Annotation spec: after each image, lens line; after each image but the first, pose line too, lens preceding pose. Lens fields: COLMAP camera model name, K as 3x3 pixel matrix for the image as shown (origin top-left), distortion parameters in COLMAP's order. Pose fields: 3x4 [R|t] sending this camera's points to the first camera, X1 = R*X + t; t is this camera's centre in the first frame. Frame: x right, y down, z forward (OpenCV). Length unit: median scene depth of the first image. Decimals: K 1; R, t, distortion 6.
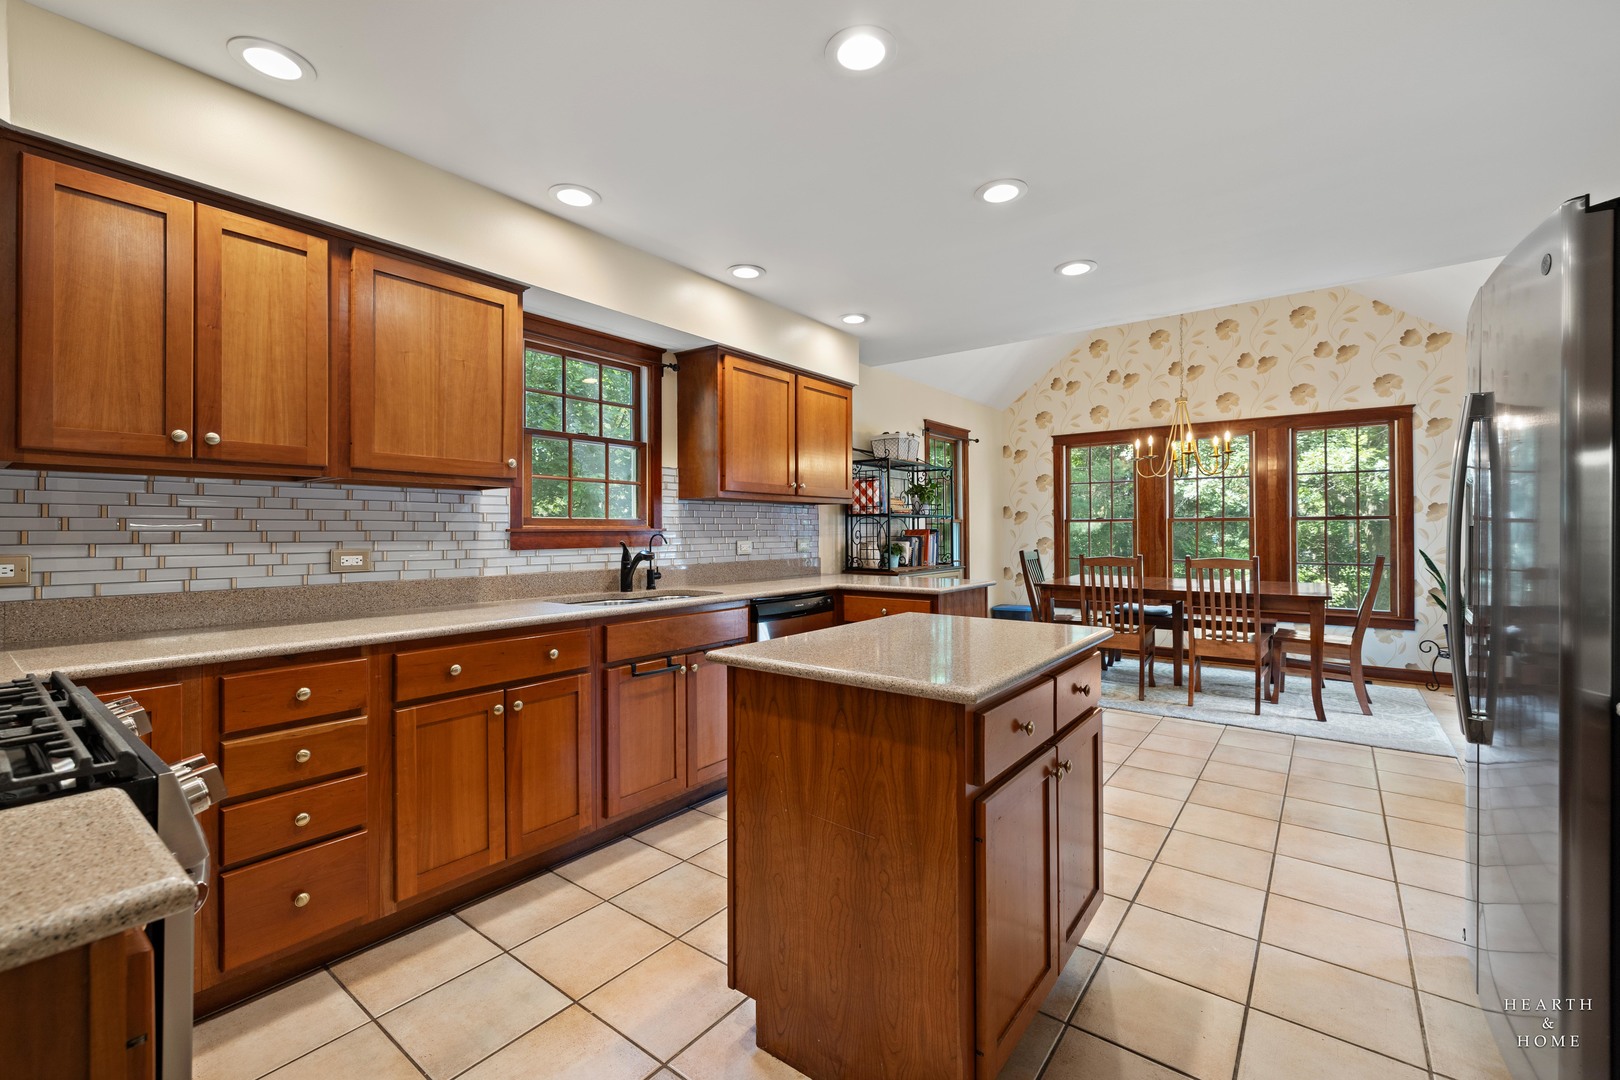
lens RADIAL K [[679.1, 0, 809.0], [0, 679.1, 526.0], [0, 0, 1]] dist [0.001353, 0.000131]
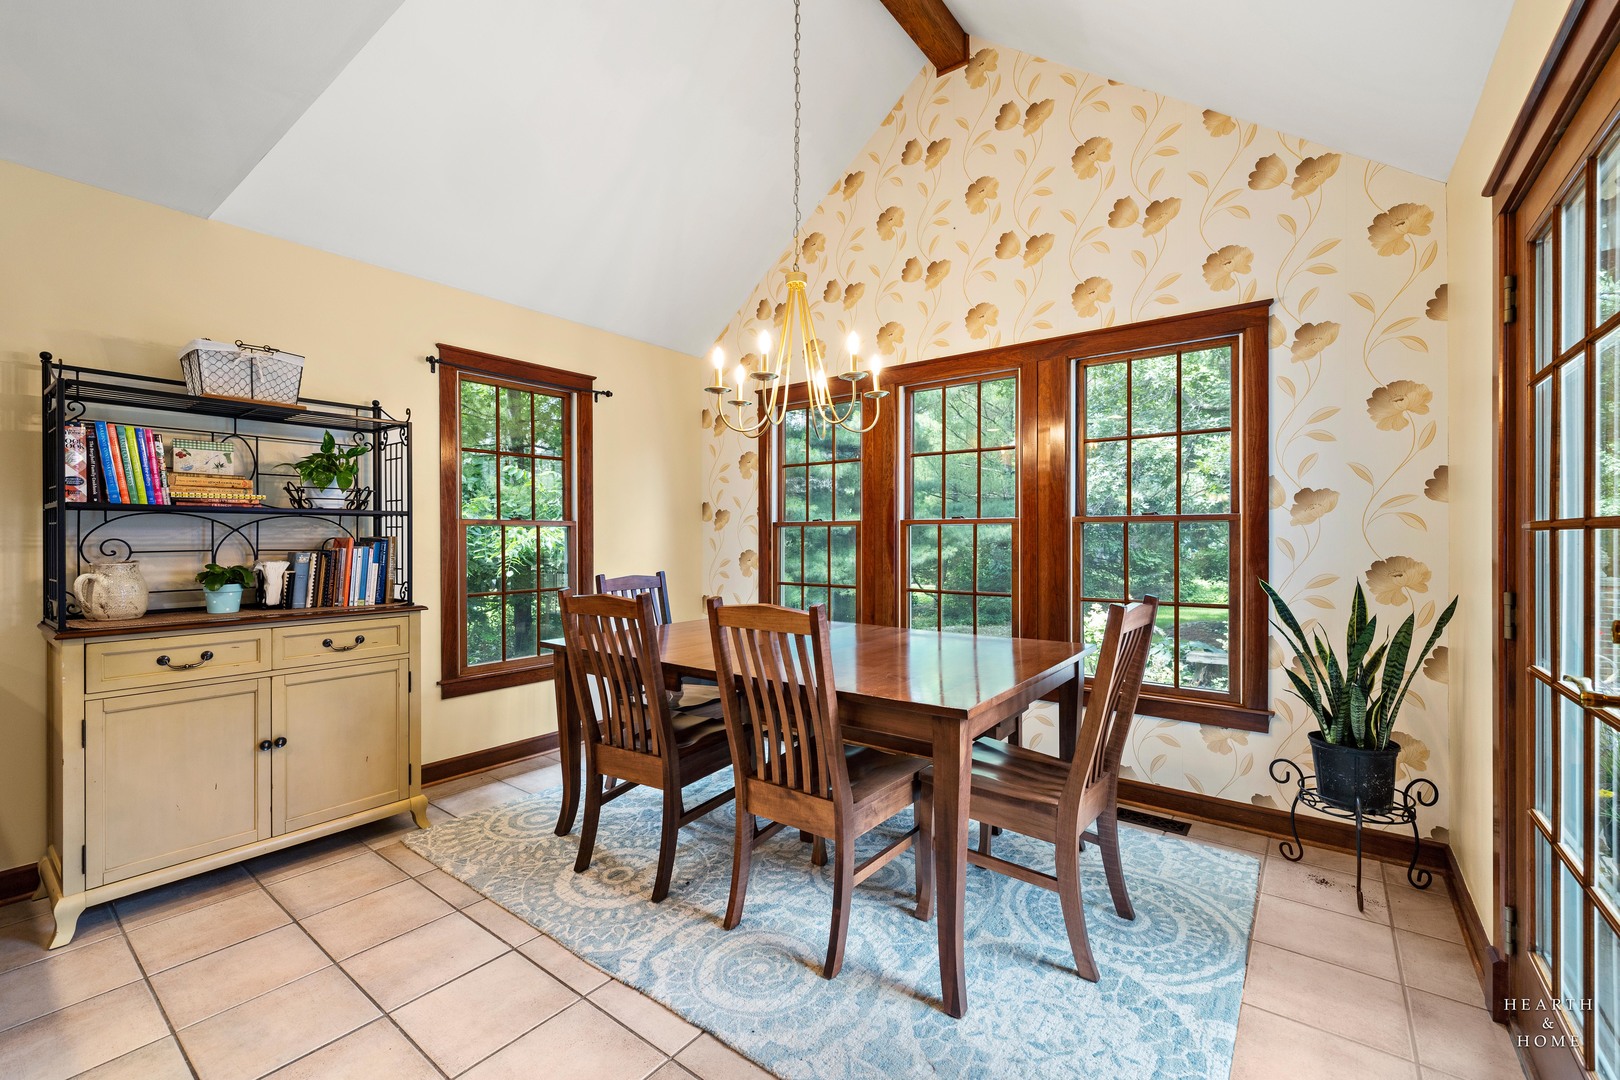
lens RADIAL K [[679.1, 0, 802.4], [0, 679.1, 538.7], [0, 0, 1]] dist [0.001353, 0.000131]
pose [[0.999995, 0.002325, 0.002124, 0.526062], [-0.002342, 0.999966, 0.007918, 0.000958], [-0.002106, -0.007923, 0.999966, 0.475184]]
